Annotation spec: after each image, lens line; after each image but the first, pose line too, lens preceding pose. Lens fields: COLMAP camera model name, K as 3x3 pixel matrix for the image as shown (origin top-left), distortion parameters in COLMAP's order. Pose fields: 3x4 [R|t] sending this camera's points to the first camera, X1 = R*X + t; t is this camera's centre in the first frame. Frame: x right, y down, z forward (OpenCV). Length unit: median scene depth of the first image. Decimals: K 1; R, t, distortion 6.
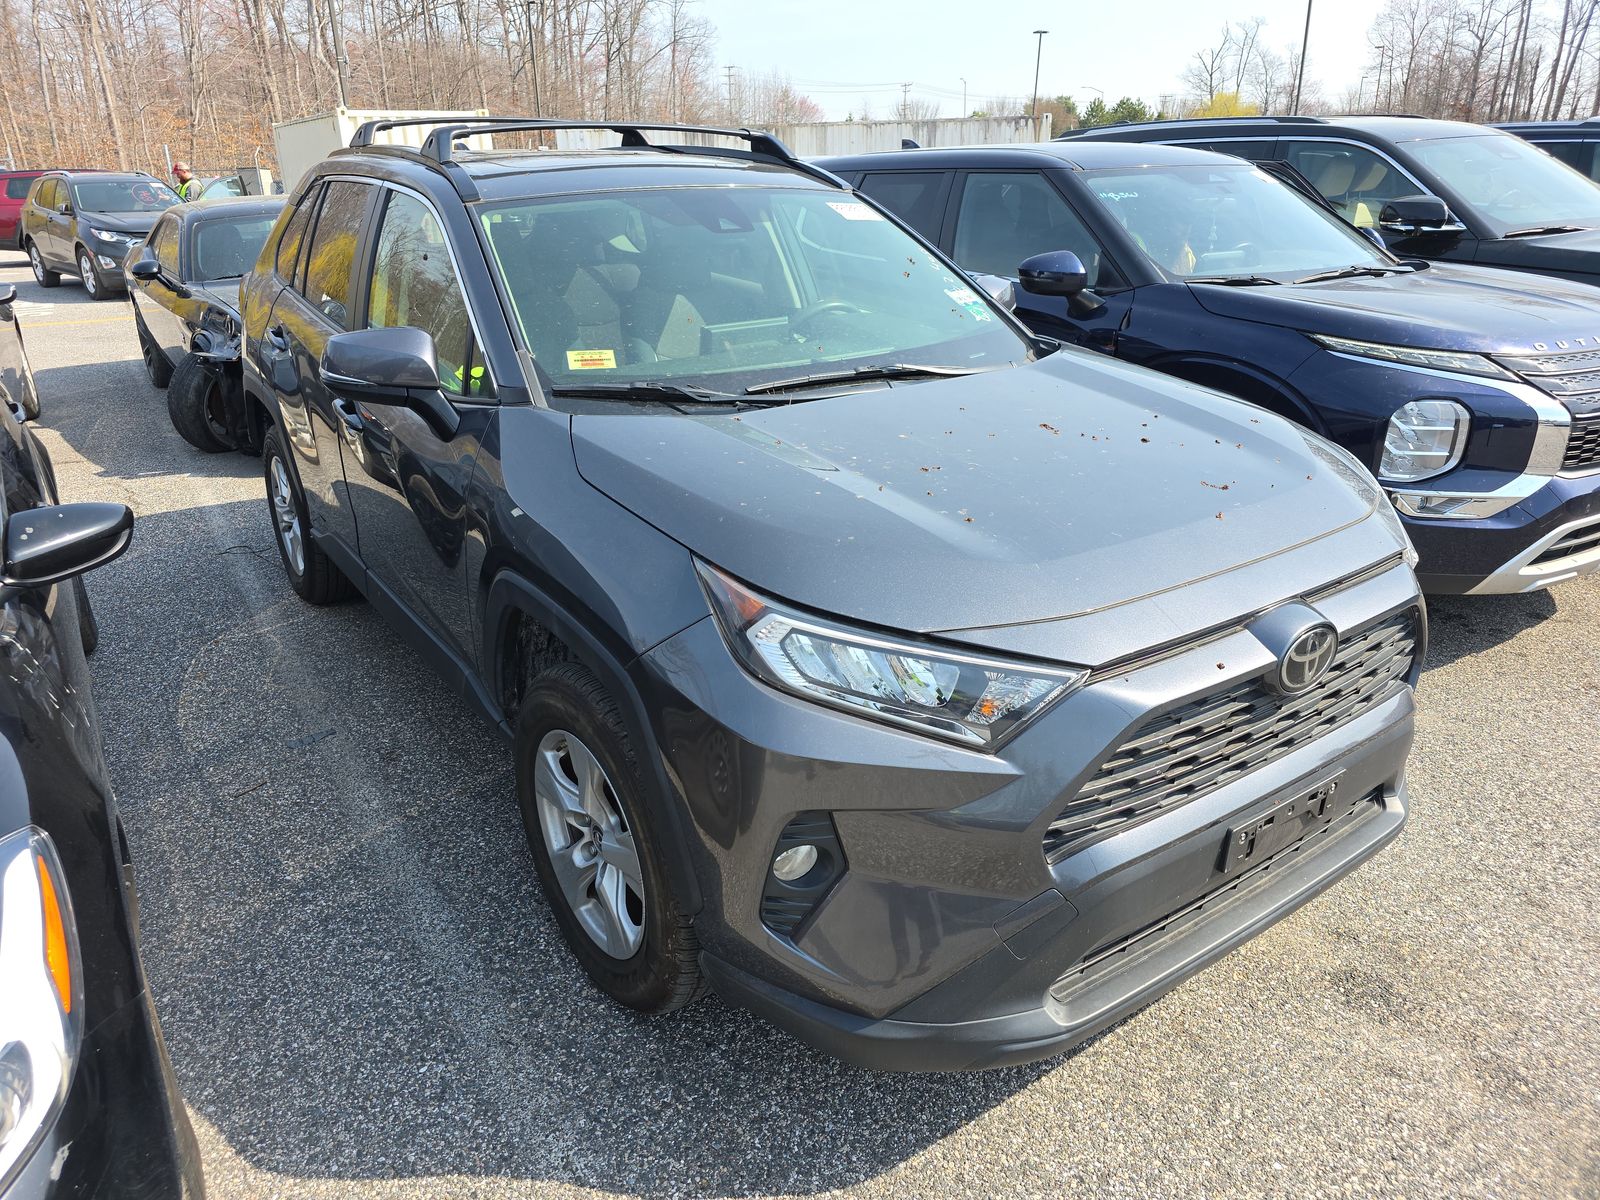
lens RADIAL K [[1101.3, 0, 789.7], [0, 1101.3, 595.7], [0, 0, 1]] dist [0.039950, -0.027866]
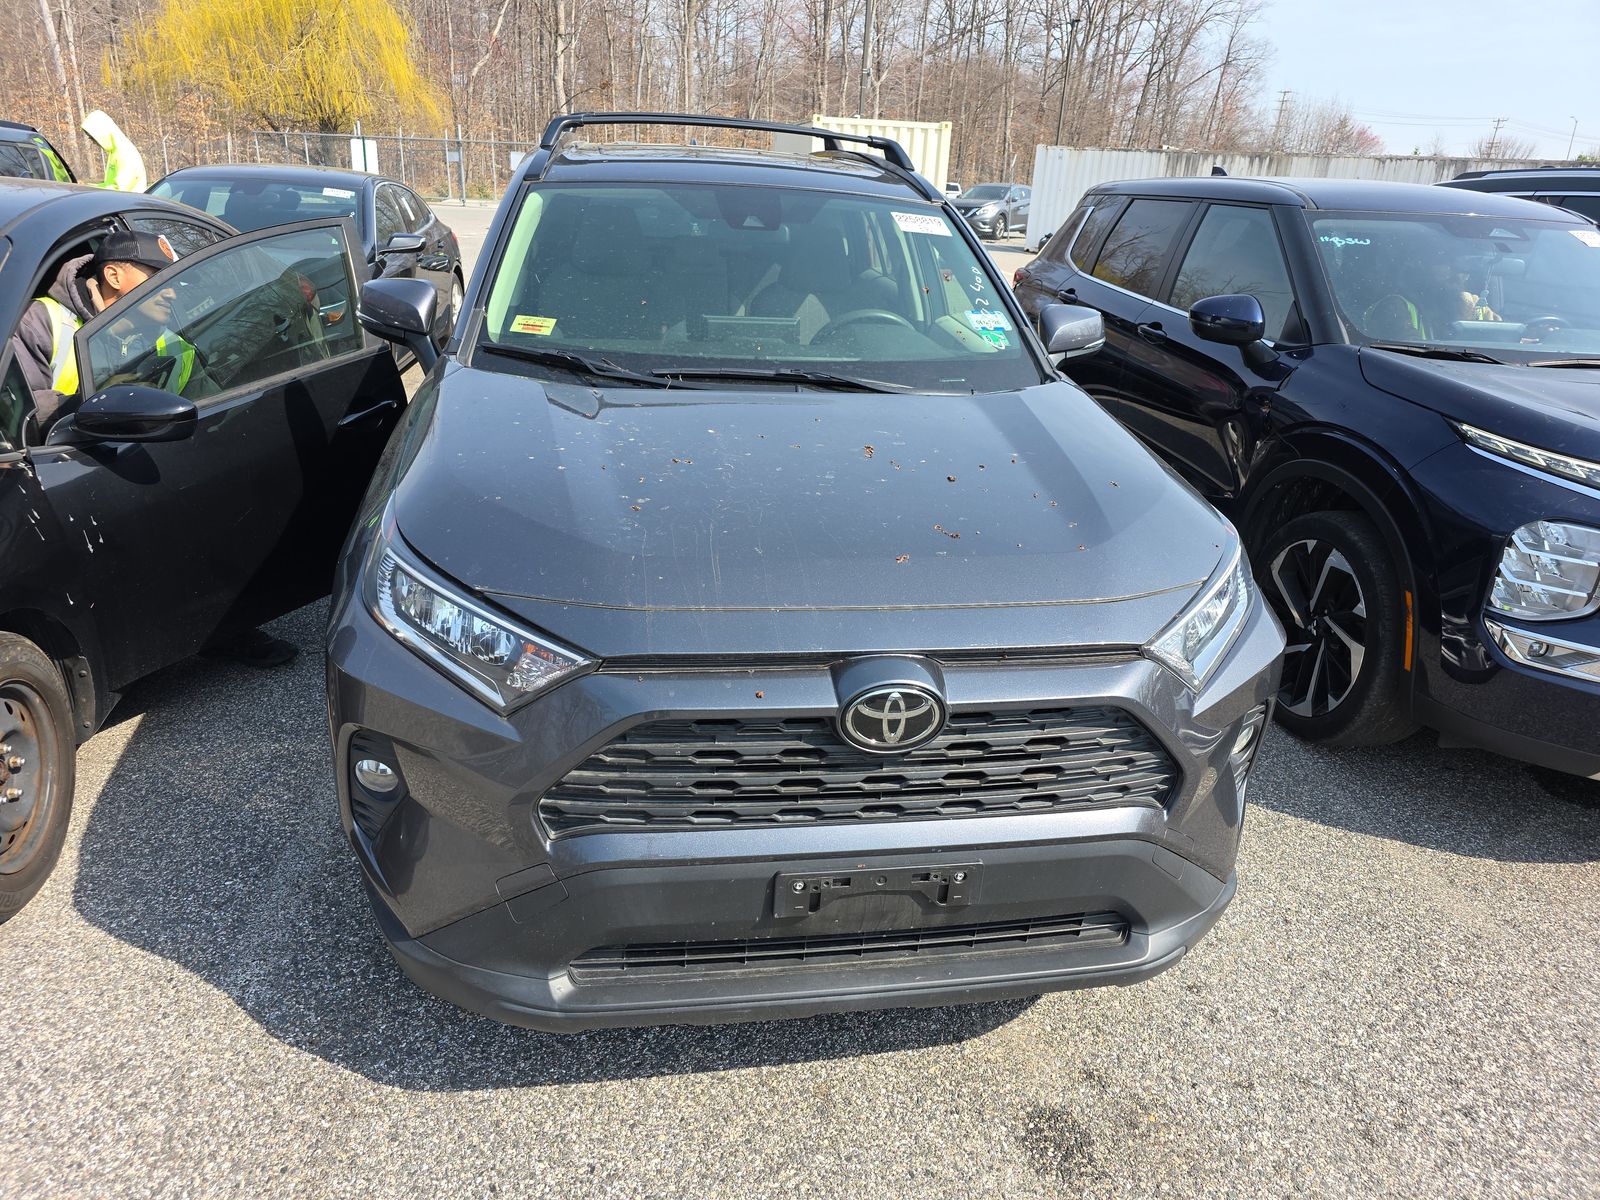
lens RADIAL K [[1101.3, 0, 785.5], [0, 1101.3, 603.0], [0, 0, 1]] dist [0.039950, -0.027866]
pose [[0.902483, 0.215459, -0.372964, 0.360646], [-0.218290, 0.975249, 0.035188, -0.025439], [0.371315, 0.049658, 0.927178, 0.057127]]
